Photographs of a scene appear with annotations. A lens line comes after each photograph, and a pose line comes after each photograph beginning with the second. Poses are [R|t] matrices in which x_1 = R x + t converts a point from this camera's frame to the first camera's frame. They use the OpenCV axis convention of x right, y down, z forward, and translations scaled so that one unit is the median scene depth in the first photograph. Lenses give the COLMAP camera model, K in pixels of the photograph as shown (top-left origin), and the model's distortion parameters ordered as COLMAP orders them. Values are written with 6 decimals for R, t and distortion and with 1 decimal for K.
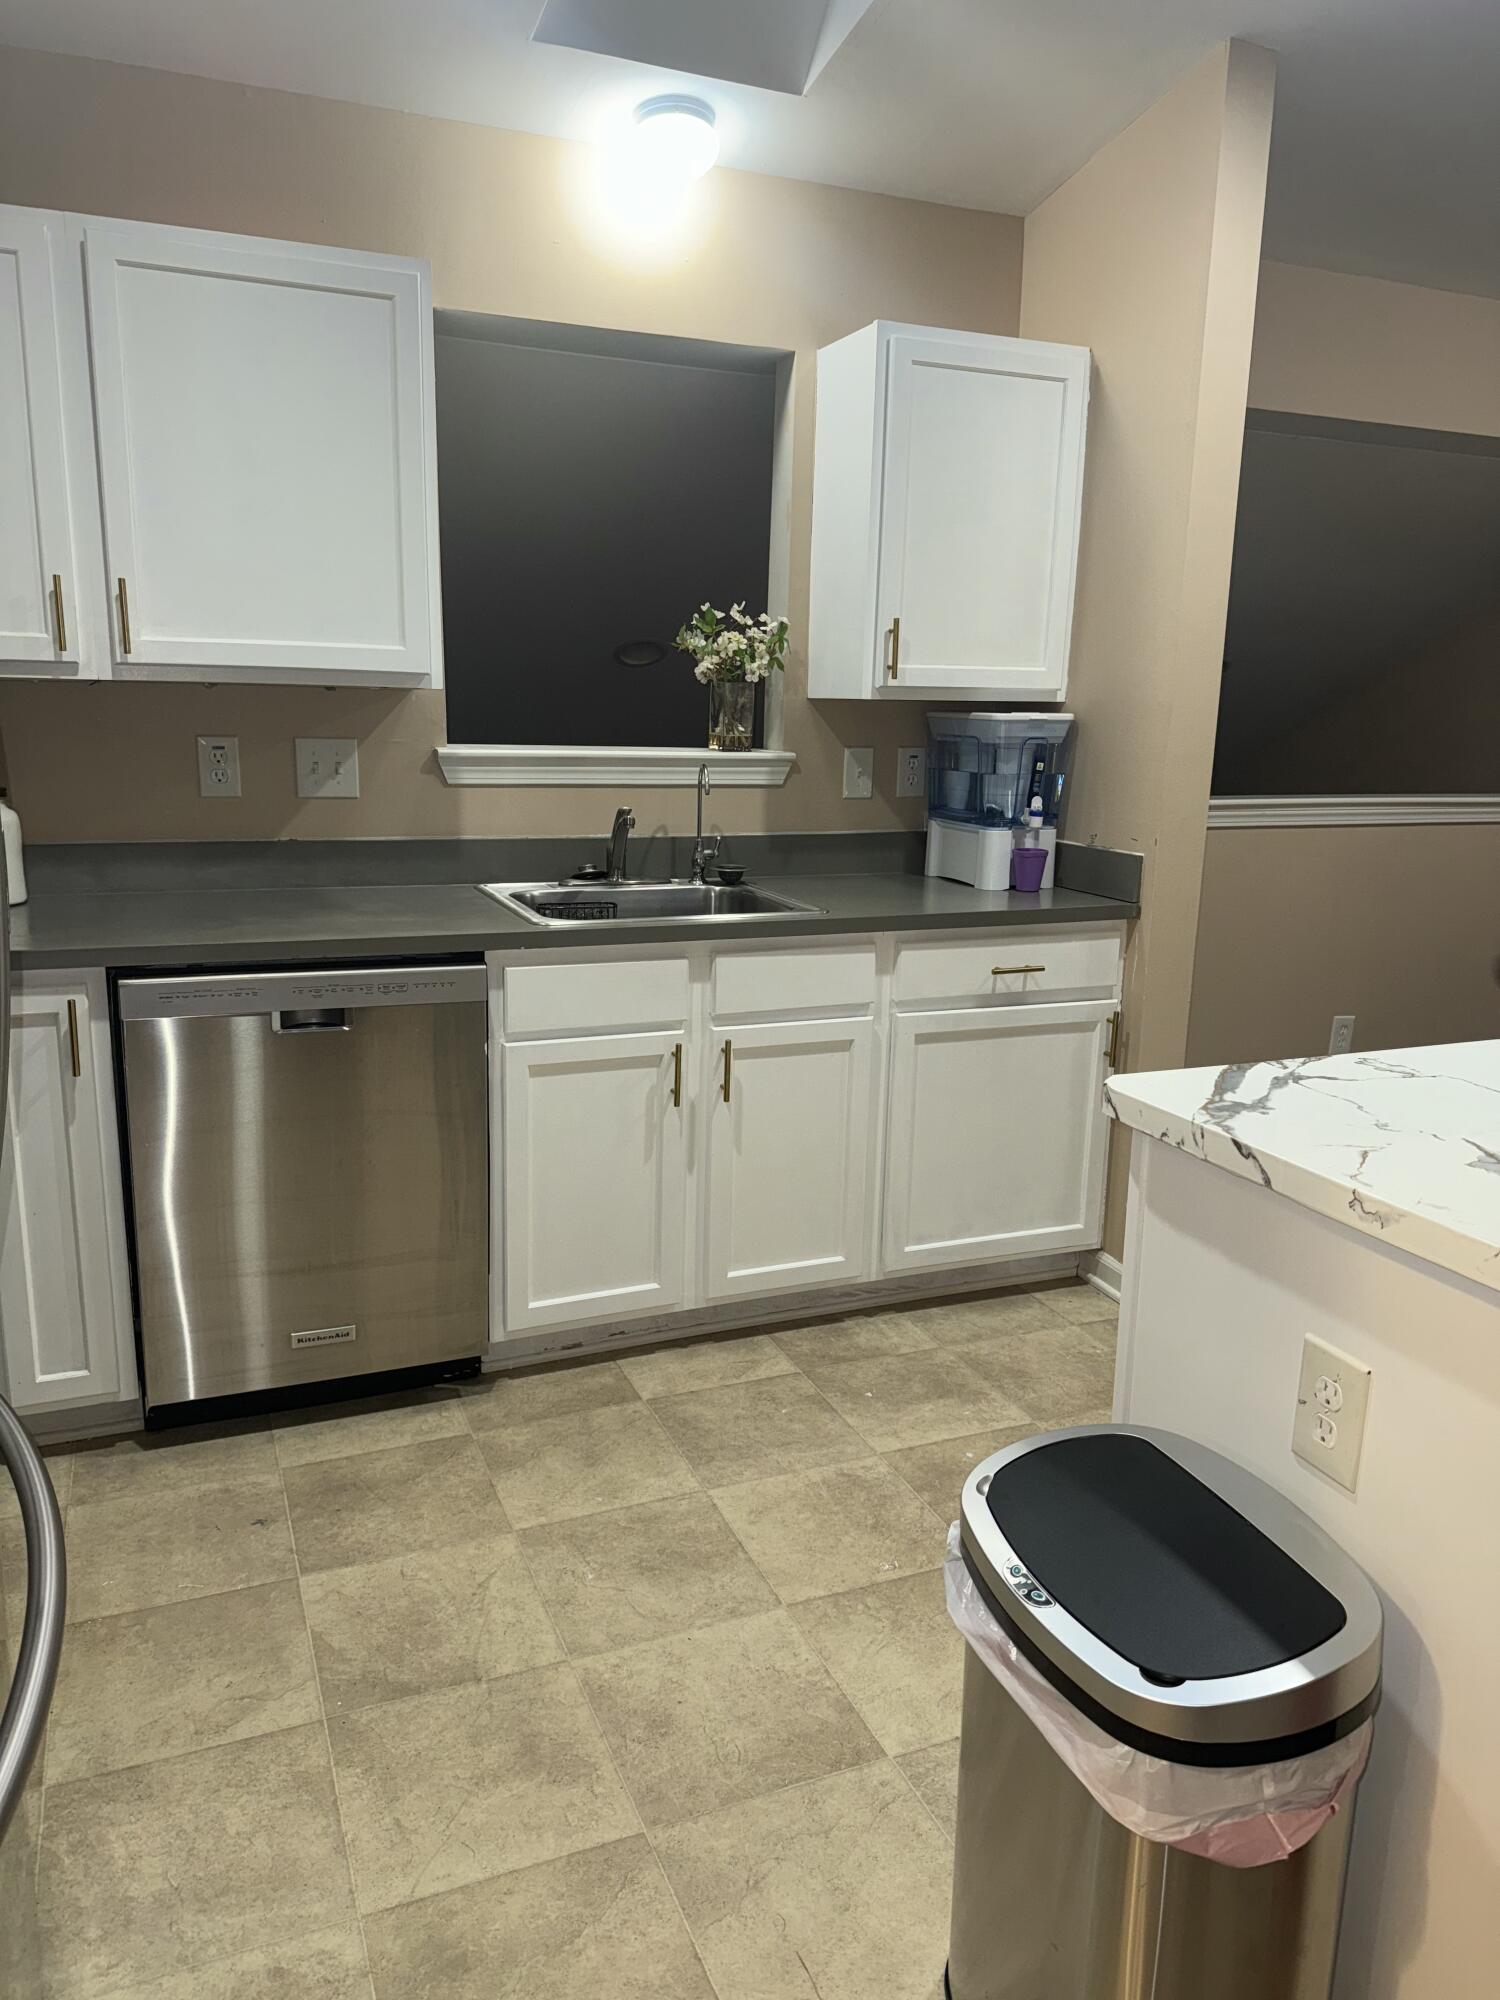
lens RADIAL K [[1402.1, 0, 744.1], [0, 1402.1, 1004.1], [0, 0, 1]] dist [0.185686, -0.323120]
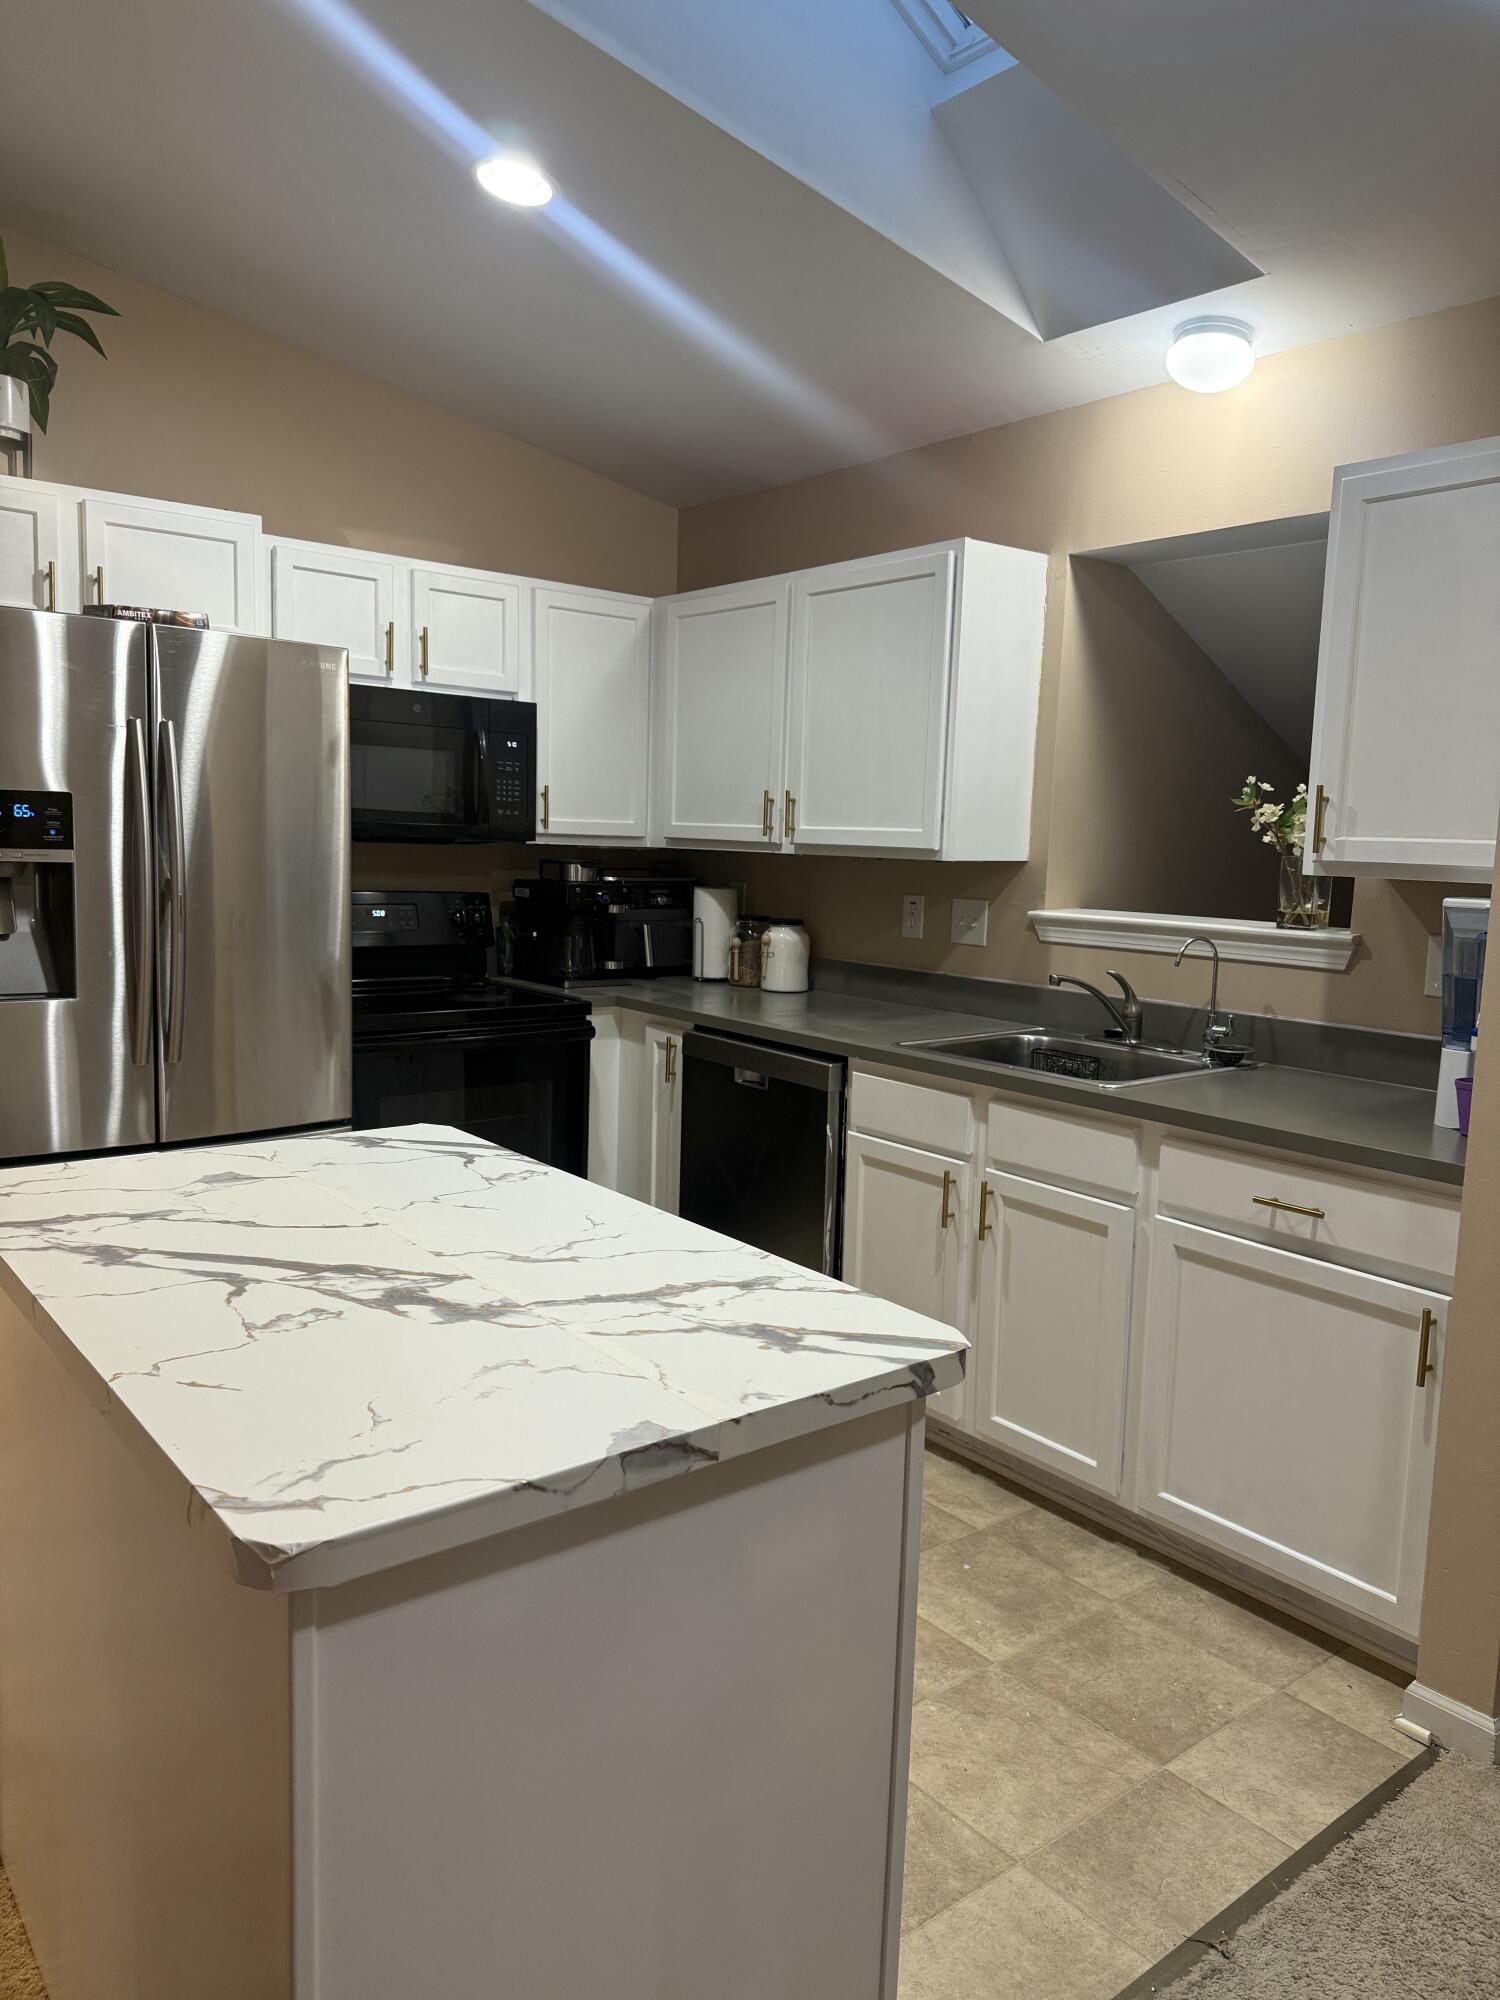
lens RADIAL K [[1400.6, 0, 735.1], [0, 1400.6, 1009.1], [0, 0, 1]] dist [0.110713, -0.163661]
pose [[0.277012, 0.109226, -0.954638, 0.975398], [-0.228829, 0.972432, 0.044862, -0.110013], [0.933221, 0.206022, 0.294370, 0.505438]]
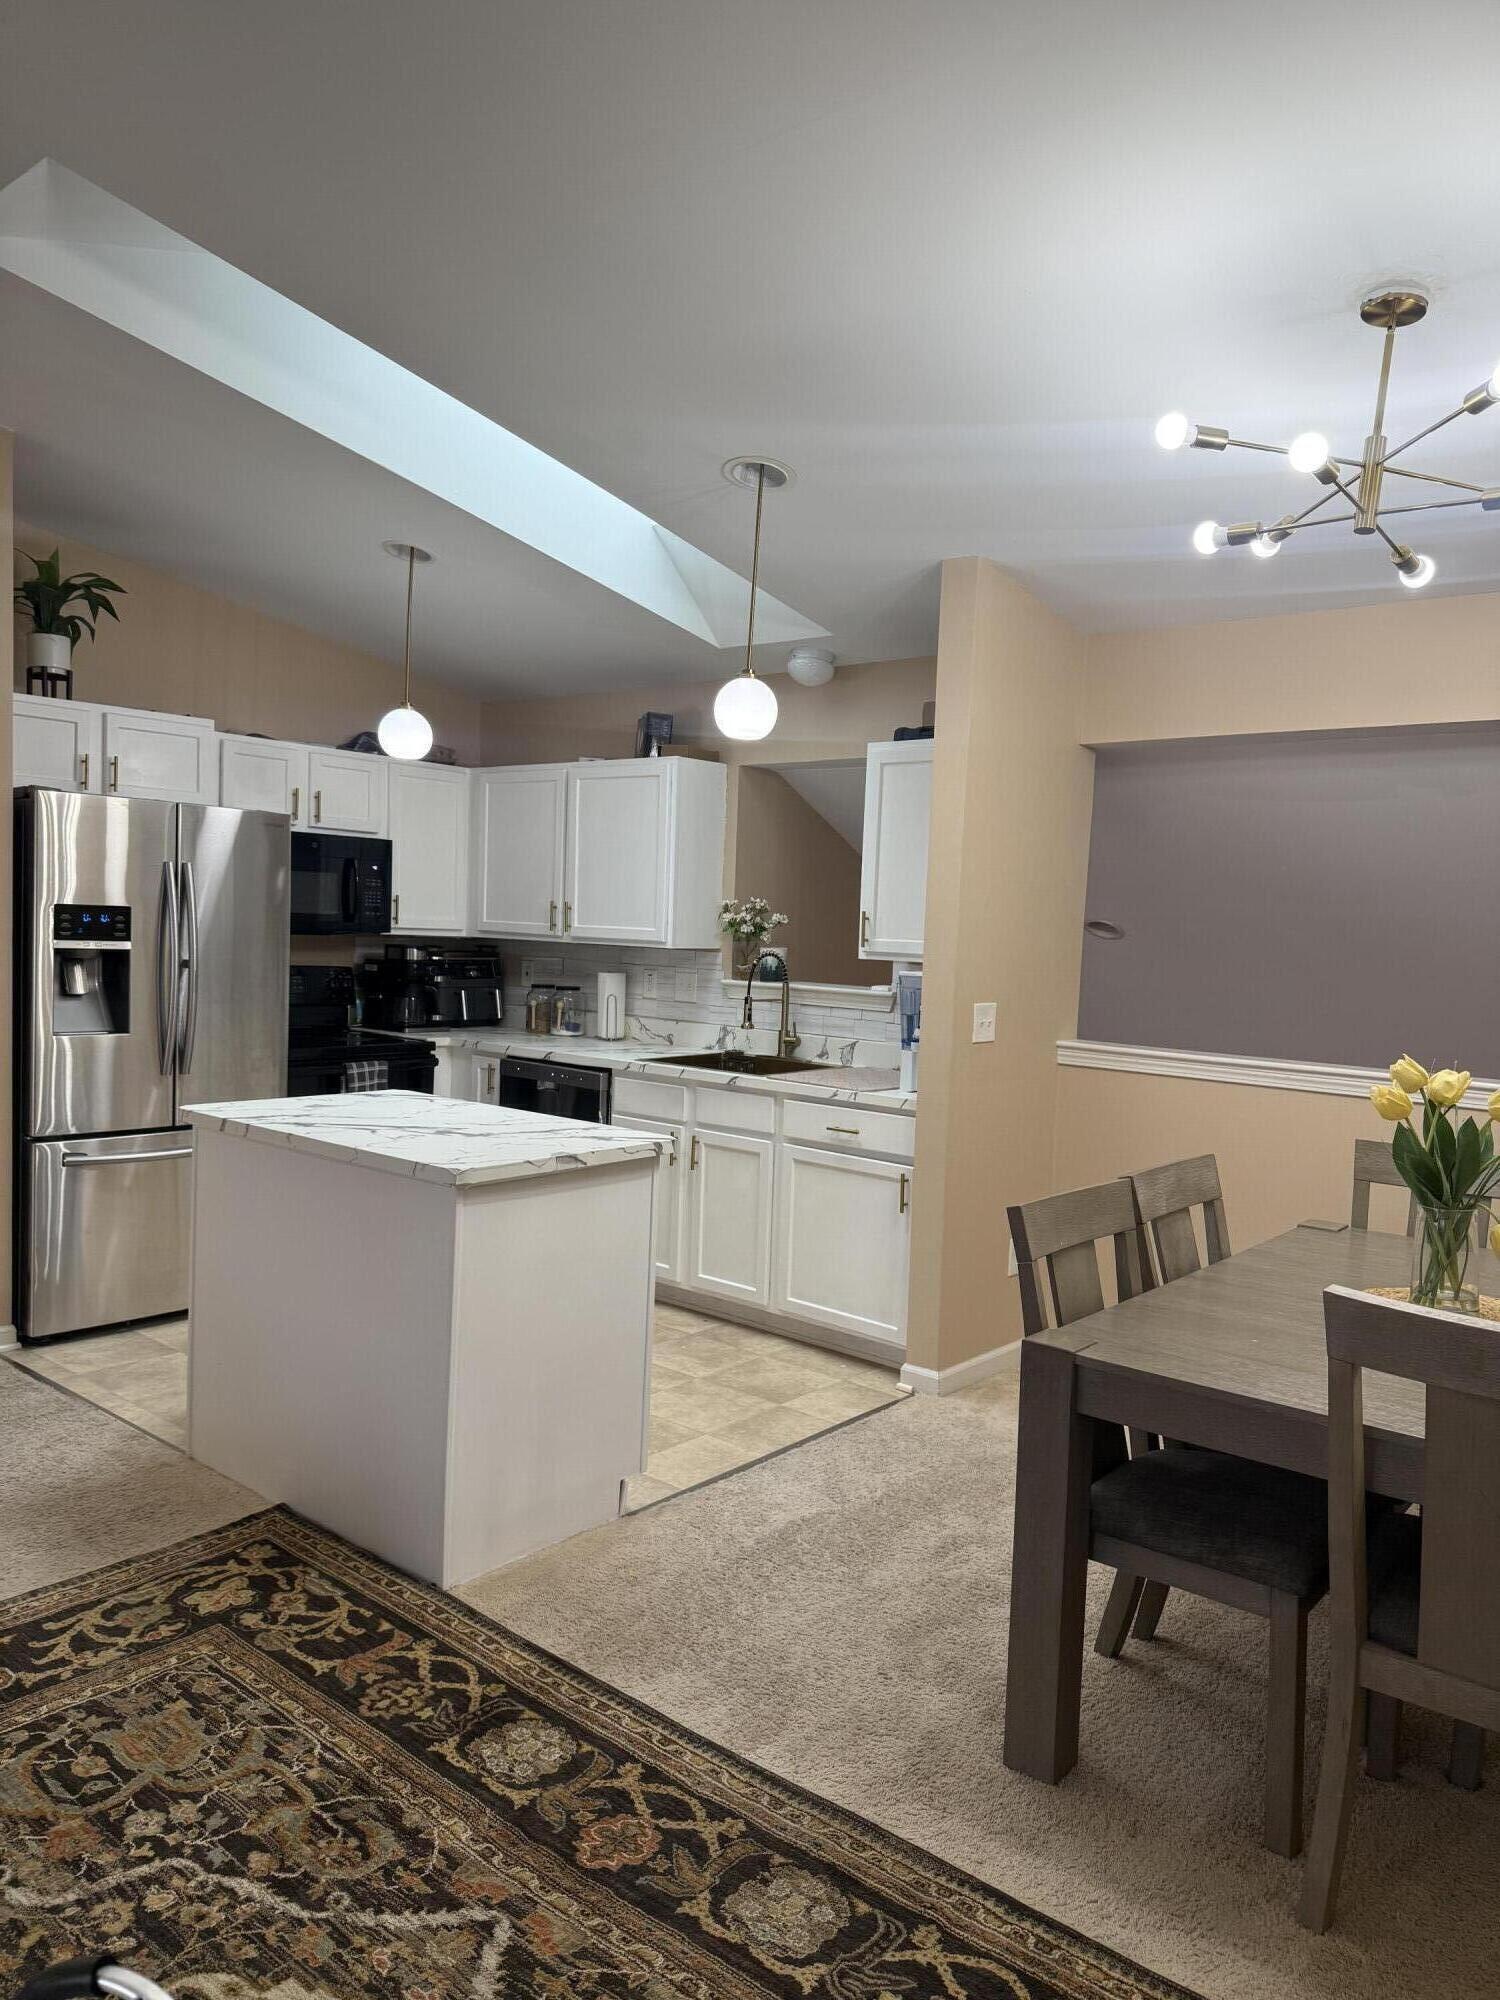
lens RADIAL K [[1402.1, 0, 744.1], [0, 1402.1, 1004.1], [0, 0, 1]] dist [0.185686, -0.323120]
pose [[0.458925, 0.051181, -0.887000, 1.697576], [-0.216599, 0.974663, -0.055827, -0.054790], [0.861669, 0.217744, 0.458383, 0.190504]]
